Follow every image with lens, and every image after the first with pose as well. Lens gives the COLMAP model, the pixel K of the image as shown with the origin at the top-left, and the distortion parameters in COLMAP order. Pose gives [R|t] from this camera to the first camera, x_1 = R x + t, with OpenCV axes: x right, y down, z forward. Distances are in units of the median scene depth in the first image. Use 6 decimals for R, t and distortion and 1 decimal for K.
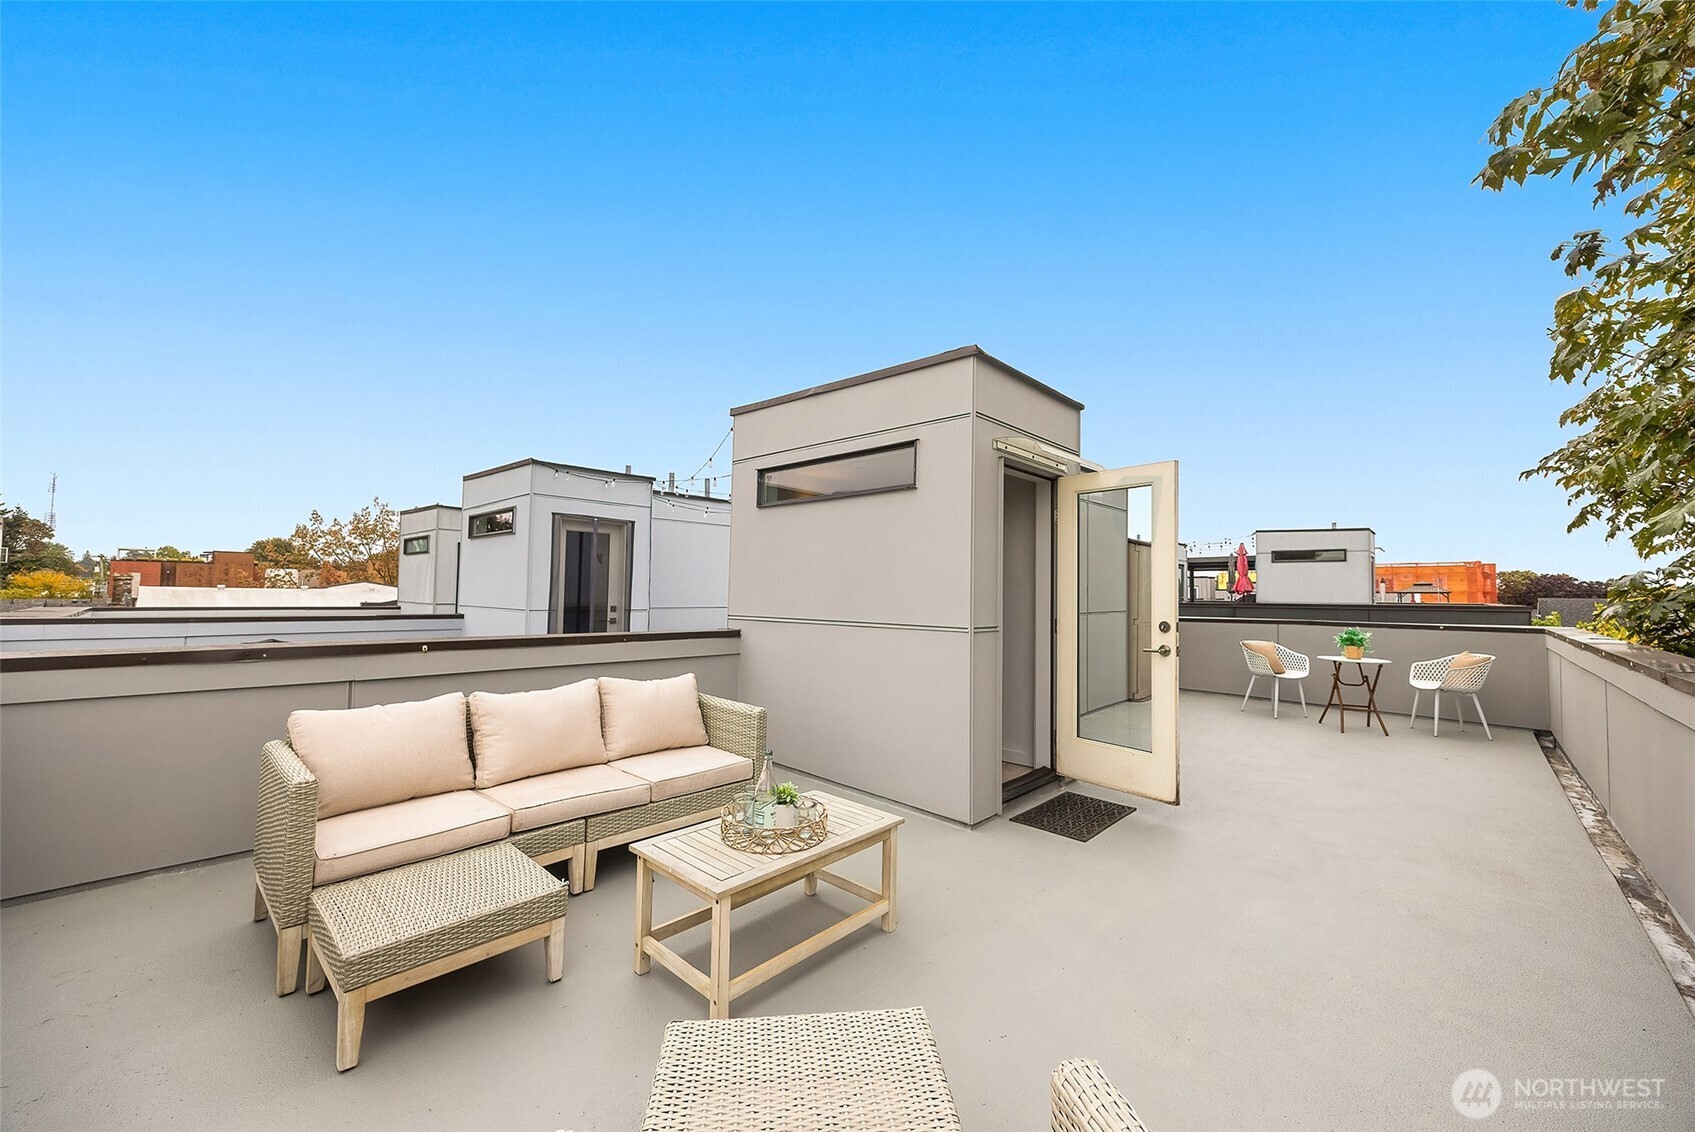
lens RADIAL K [[665.0, 0, 851.8], [0, 665.0, 571.7], [0, 0, 1]] dist [0.004204, -0.001389]
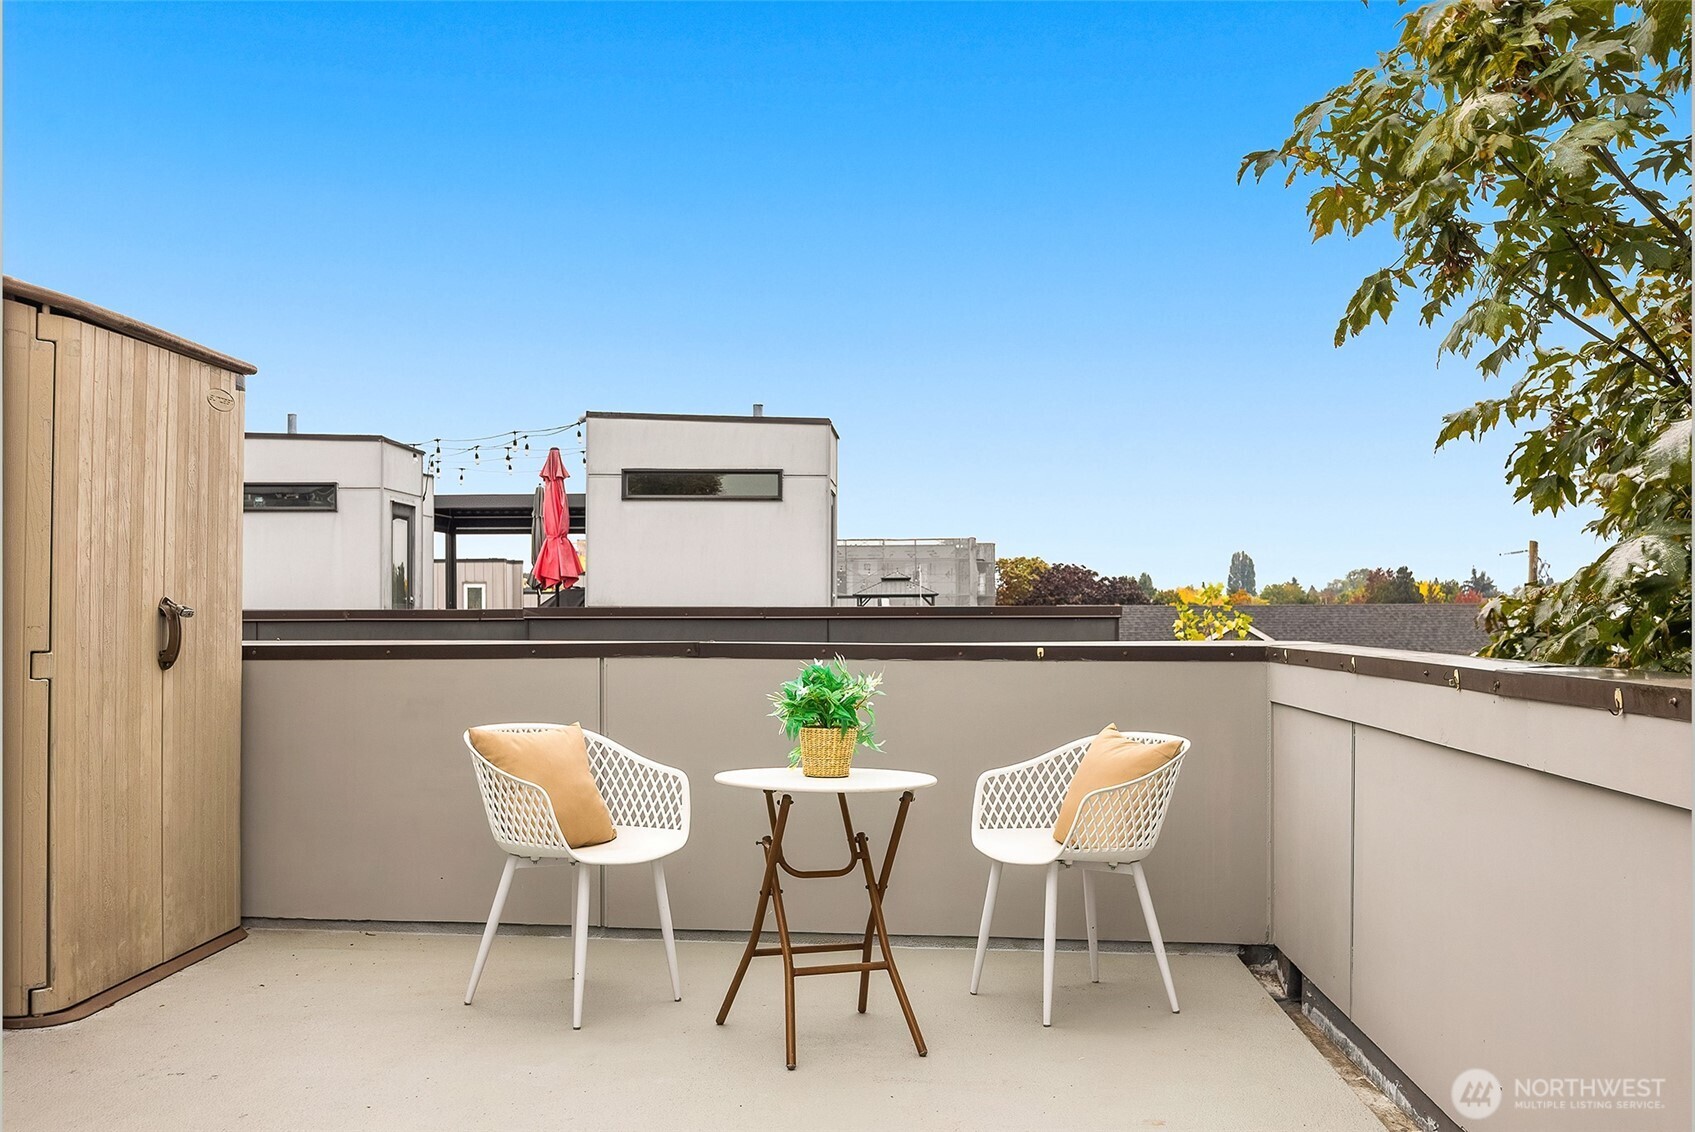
lens RADIAL K [[1633.9, 0, 847.7], [0, 1633.9, 569.8], [0, 0, 1]] dist [-0.002331, 0.000000]
pose [[0.773204, 0.006923, 0.634120, 0.323122], [-0.012118, 0.999919, 0.003860, 0.042671], [-0.634042, -0.010669, 0.773225, 0.459658]]
